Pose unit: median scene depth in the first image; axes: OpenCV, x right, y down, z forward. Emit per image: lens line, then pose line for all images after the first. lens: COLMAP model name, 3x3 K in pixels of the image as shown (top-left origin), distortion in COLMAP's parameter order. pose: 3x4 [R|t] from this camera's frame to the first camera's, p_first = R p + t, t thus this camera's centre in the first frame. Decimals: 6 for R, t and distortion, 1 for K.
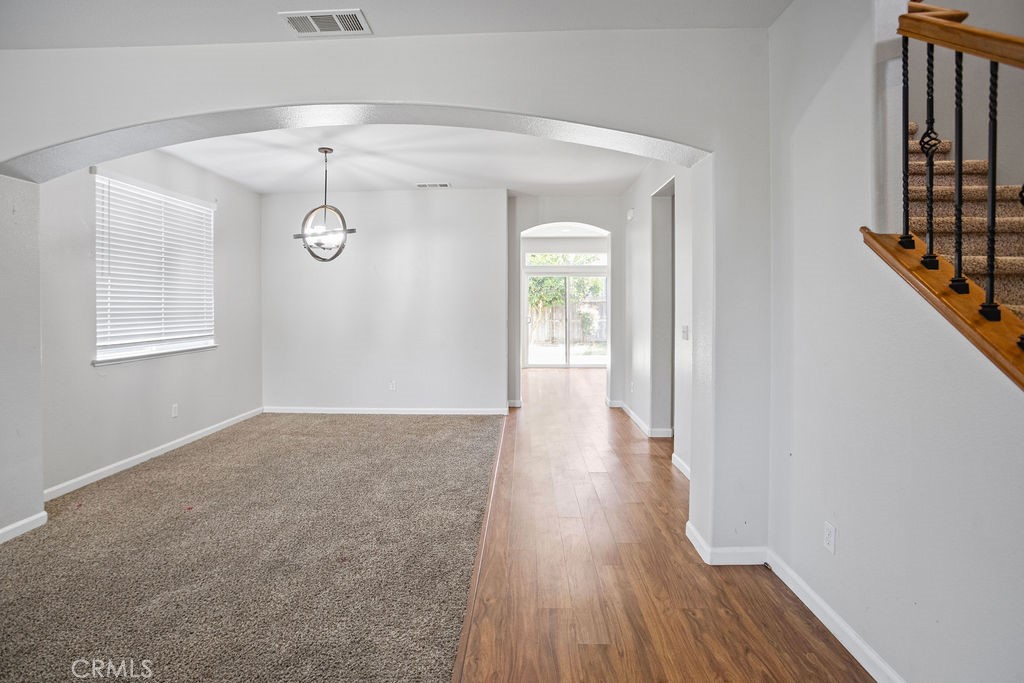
lens RADIAL K [[514.9, 0, 511.9], [0, 514.9, 293.4], [0, 0, 1]] dist [-0.091111, 0.041899]
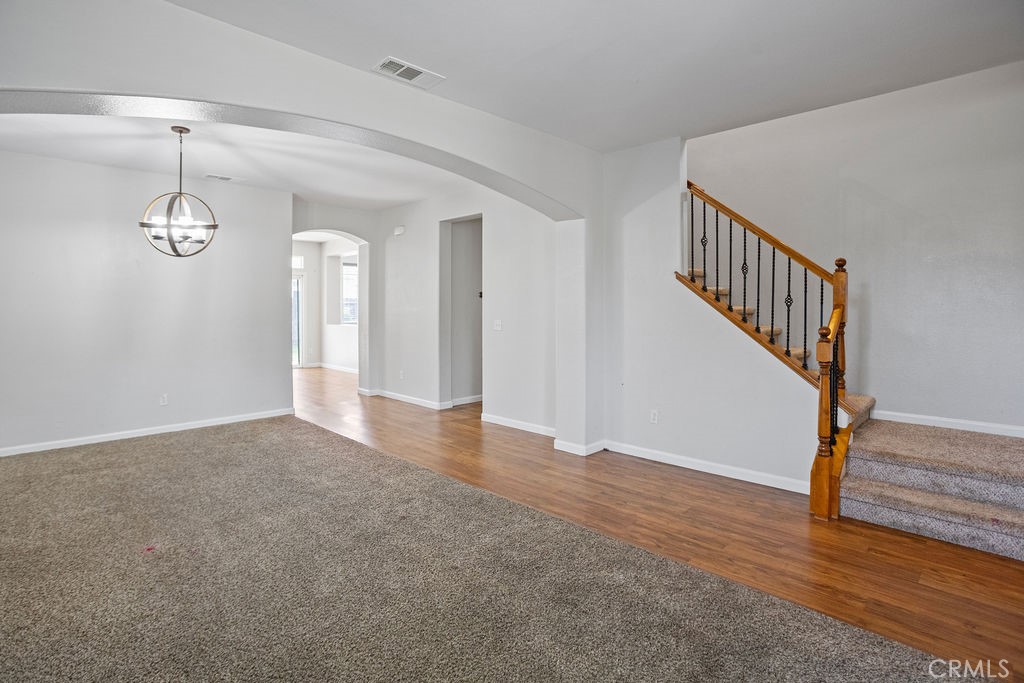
lens RADIAL K [[514.9, 0, 511.9], [0, 514.9, 293.4], [0, 0, 1]] dist [-0.091111, 0.041899]
pose [[0.676938, 0.017284, 0.735837, -0.622786], [-0.014835, 0.999842, -0.009838, -0.000017], [-0.735890, -0.004256, 0.677088, -0.005695]]
